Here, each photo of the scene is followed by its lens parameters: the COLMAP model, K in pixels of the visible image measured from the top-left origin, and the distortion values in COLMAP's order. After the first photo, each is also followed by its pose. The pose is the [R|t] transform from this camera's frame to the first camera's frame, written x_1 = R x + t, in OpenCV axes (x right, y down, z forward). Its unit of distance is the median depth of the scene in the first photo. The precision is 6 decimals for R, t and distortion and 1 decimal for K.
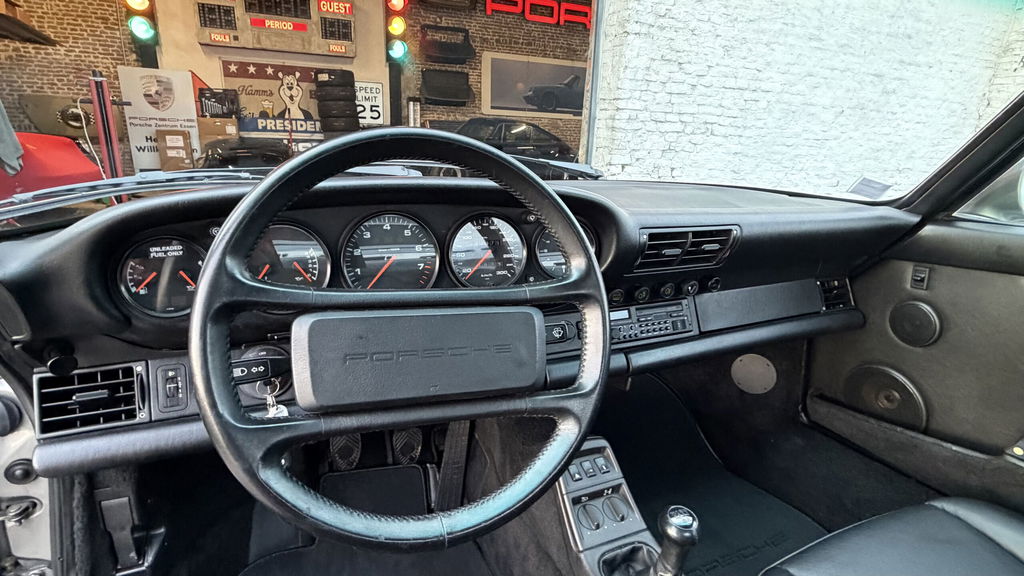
lens RADIAL K [[517.8, 0, 506.0], [0, 517.8, 289.4], [0, 0, 1]] dist [0.001280, 0.000289]
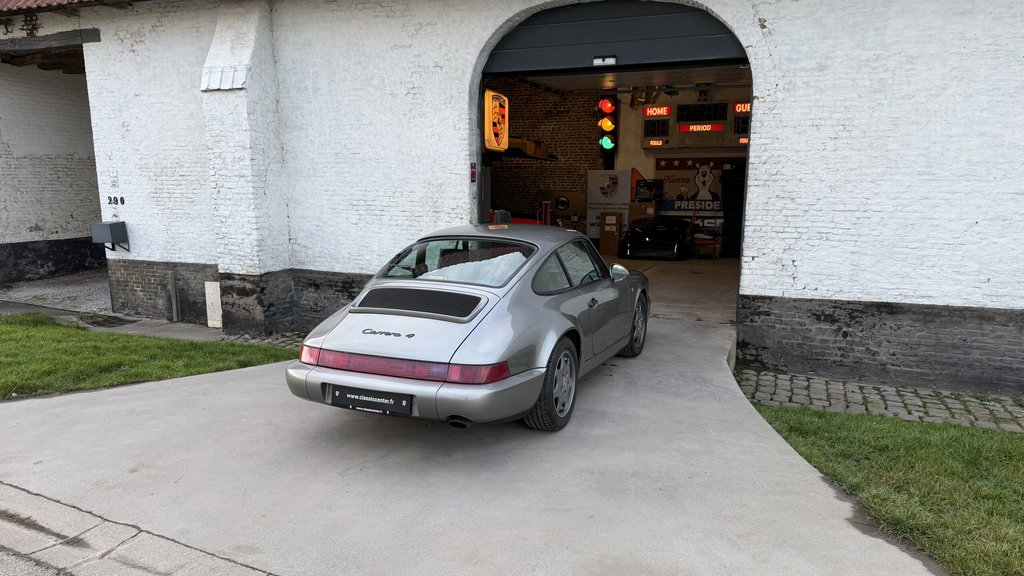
lens RADIAL K [[717.4, 0, 505.4], [0, 717.4, 289.1], [0, 0, 1]] dist [0.052993, -0.072890]
pose [[0.682746, 0.084120, -0.725798, 0.514915], [-0.185195, 0.980836, -0.060531, 0.057889], [0.706796, 0.175742, 0.685240, -0.432922]]
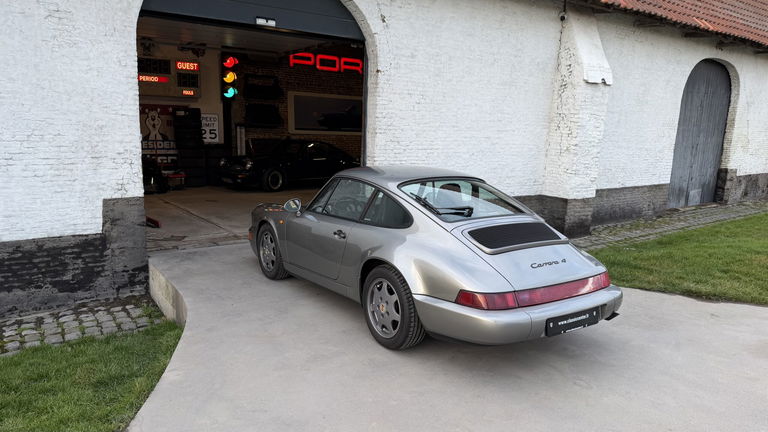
lens RADIAL K [[538.1, 0, 385.4], [0, 538.1, 223.9], [0, 0, 1]] dist [0.052993, -0.072890]
pose [[0.982054, -0.038967, 0.184532, -0.080738], [0.057409, 0.993756, -0.095673, 0.074533], [-0.179652, 0.104549, 0.978159, -0.544091]]
